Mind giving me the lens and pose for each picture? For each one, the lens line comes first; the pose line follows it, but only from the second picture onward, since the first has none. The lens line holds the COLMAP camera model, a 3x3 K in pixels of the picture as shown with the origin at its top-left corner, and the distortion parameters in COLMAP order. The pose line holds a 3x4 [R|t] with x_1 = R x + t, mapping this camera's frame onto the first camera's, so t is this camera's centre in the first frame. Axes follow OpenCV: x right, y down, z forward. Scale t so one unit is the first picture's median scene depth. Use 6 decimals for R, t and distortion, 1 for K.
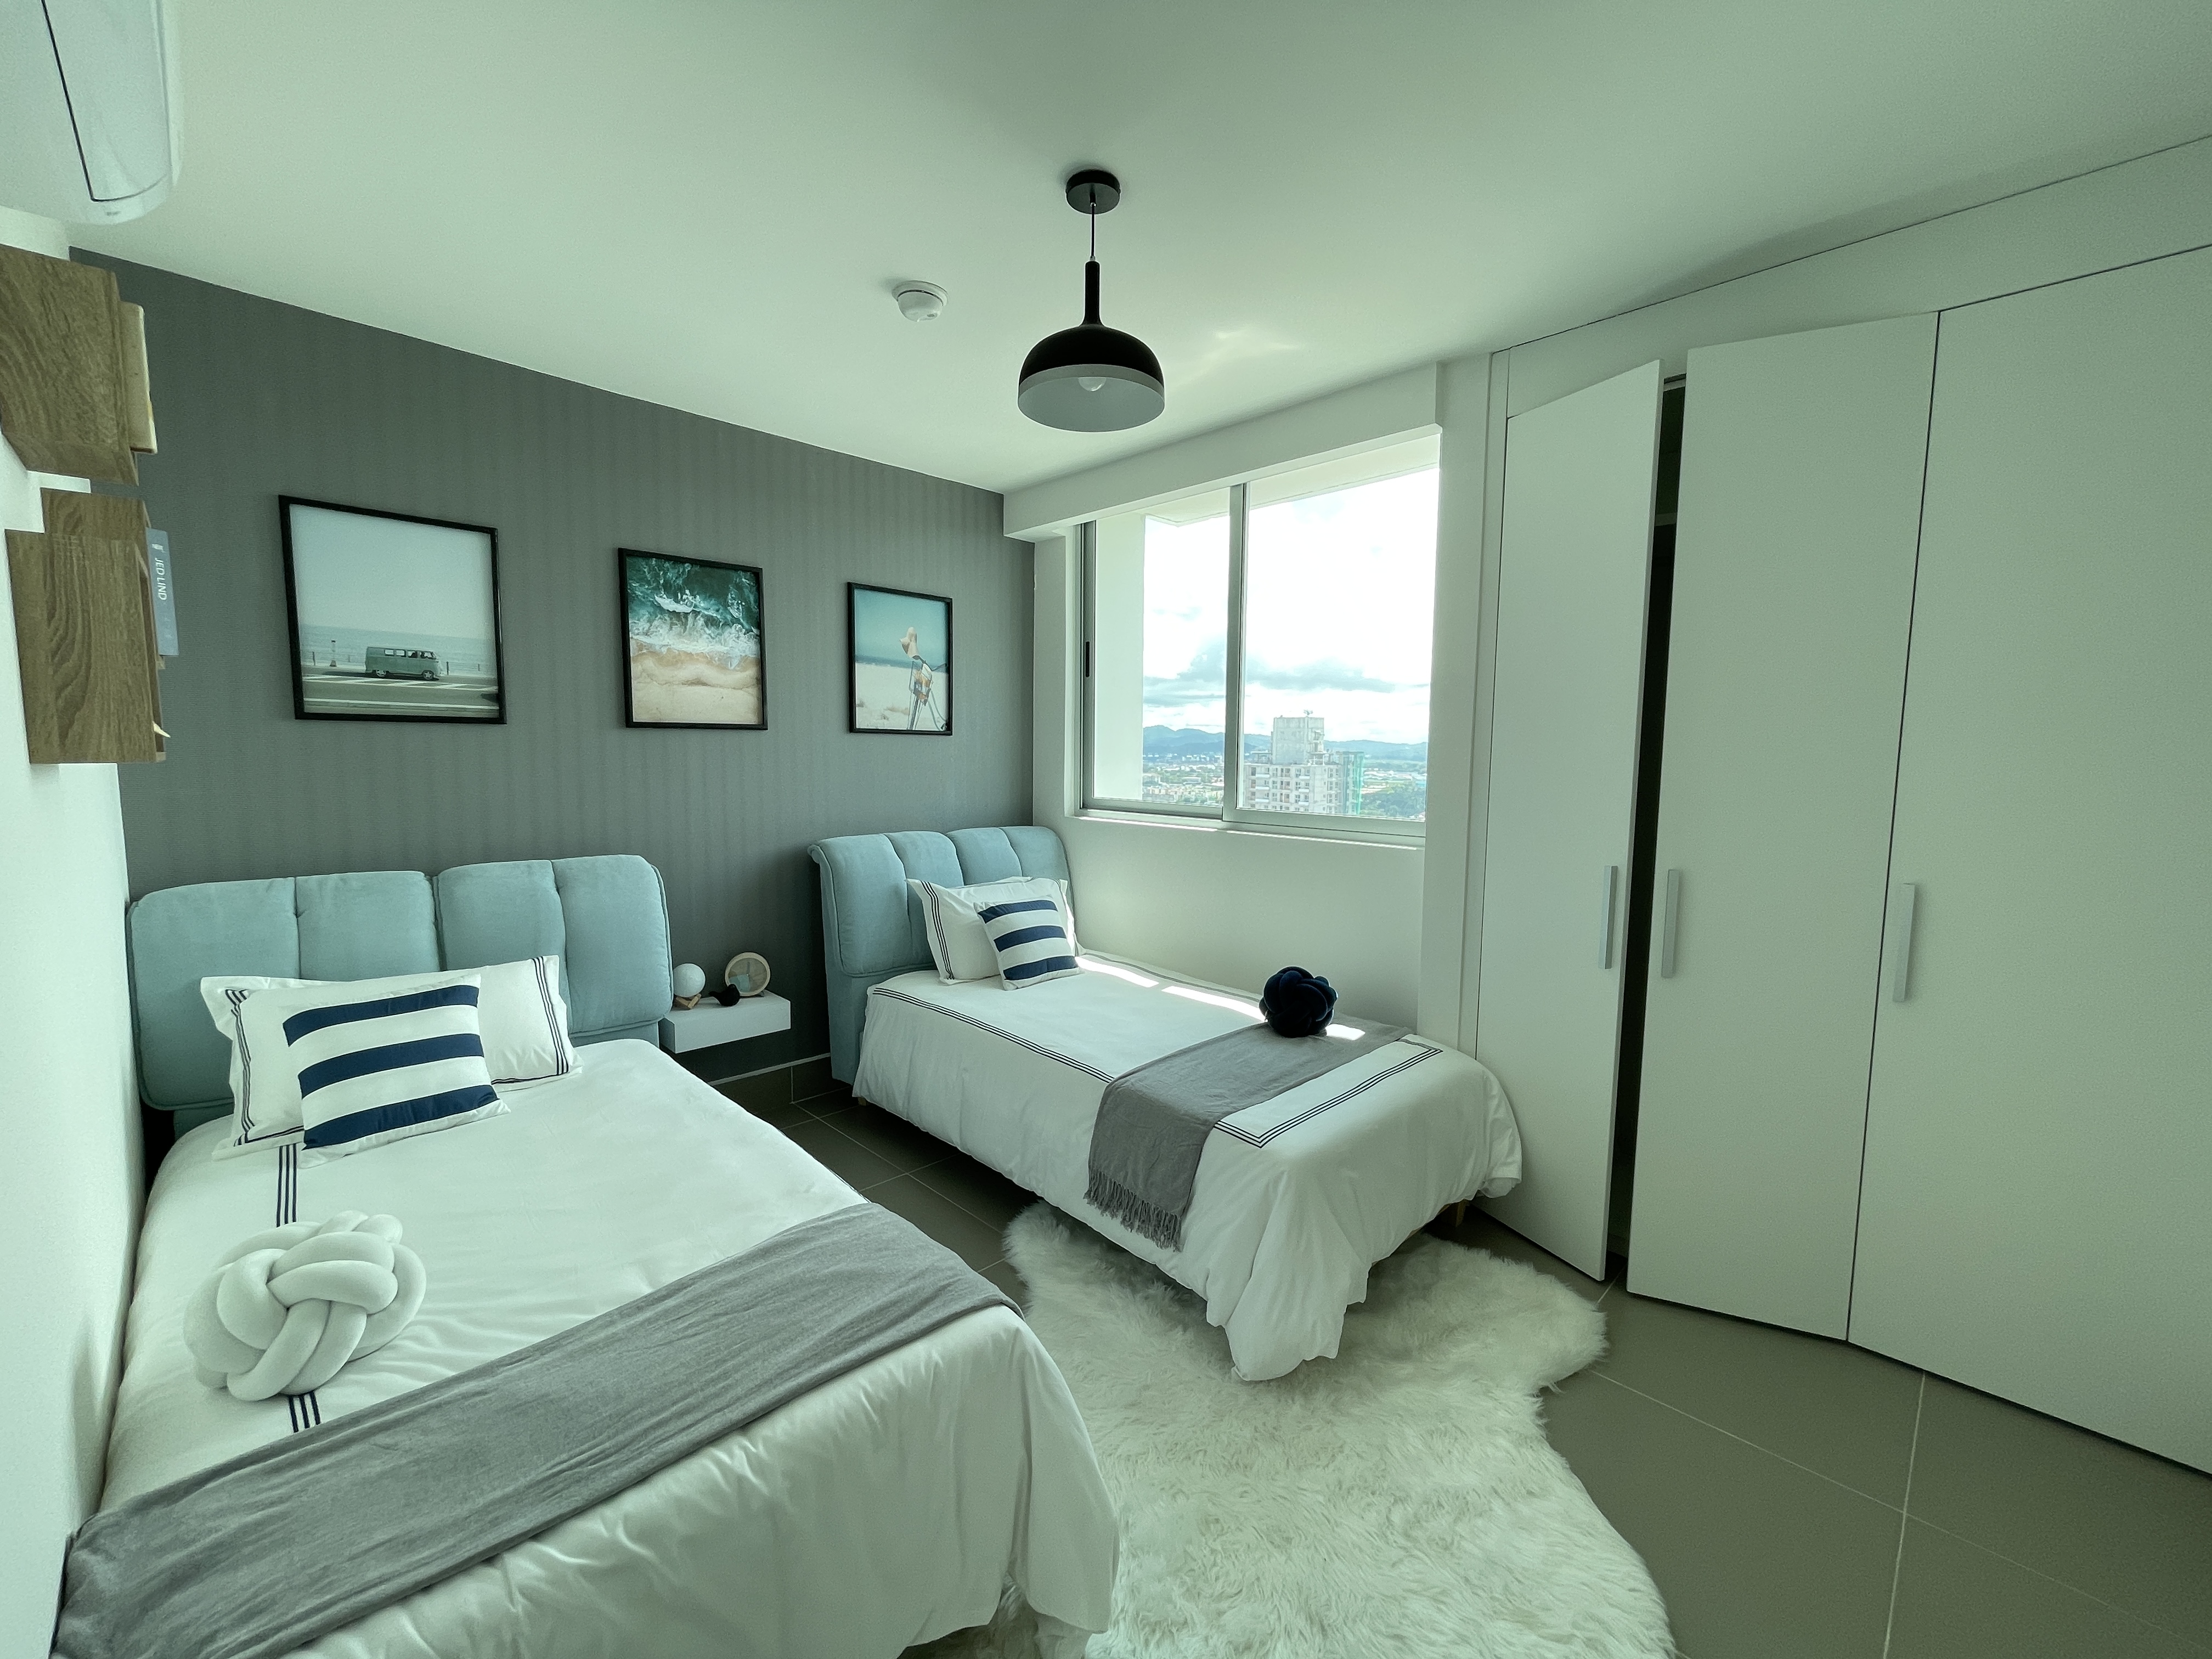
lens RADIAL K [[896.2, 0, 1108.9], [0, 896.2, 827.6], [0, 0, 1]] dist [0.000166, 0.000184]
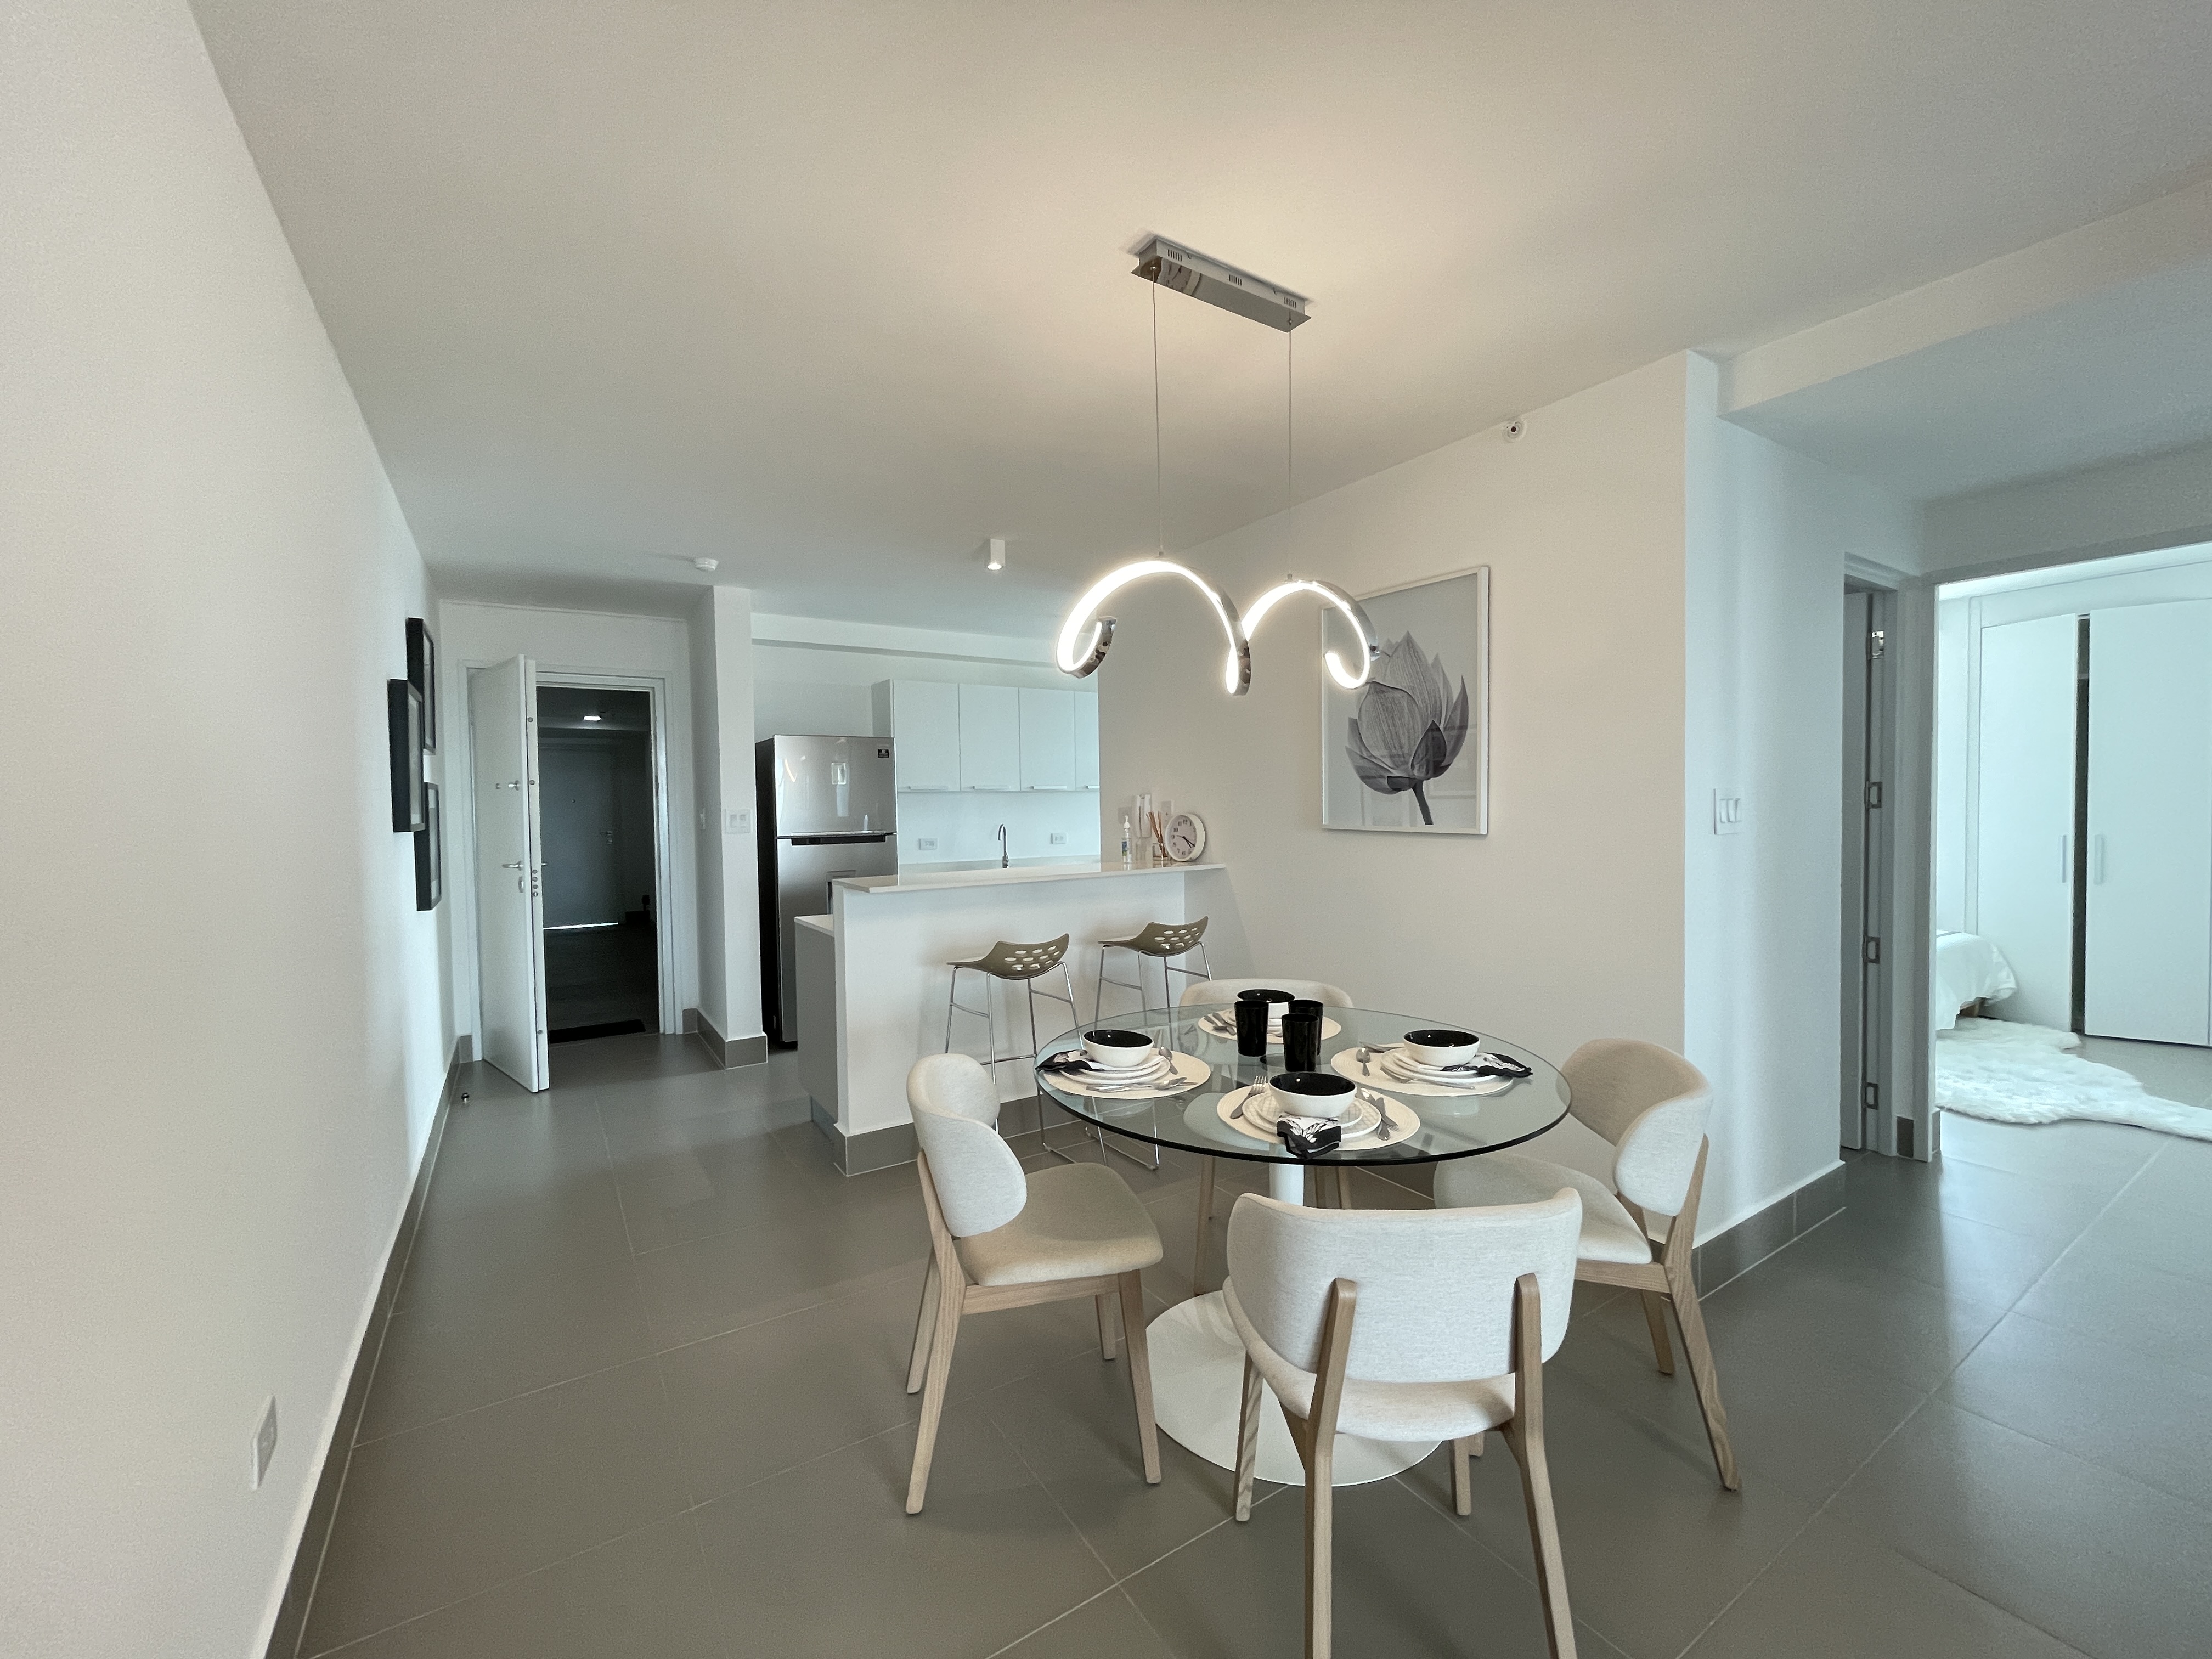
lens RADIAL K [[896.2, 0, 1101.5], [0, 896.2, 829.9], [0, 0, 1]] dist [0.000166, 0.000184]
pose [[0.975843, -0.020782, -0.217482, -1.187912], [0.007533, 0.998074, -0.061574, 0.143640], [0.218342, 0.058449, 0.974120, -1.556757]]
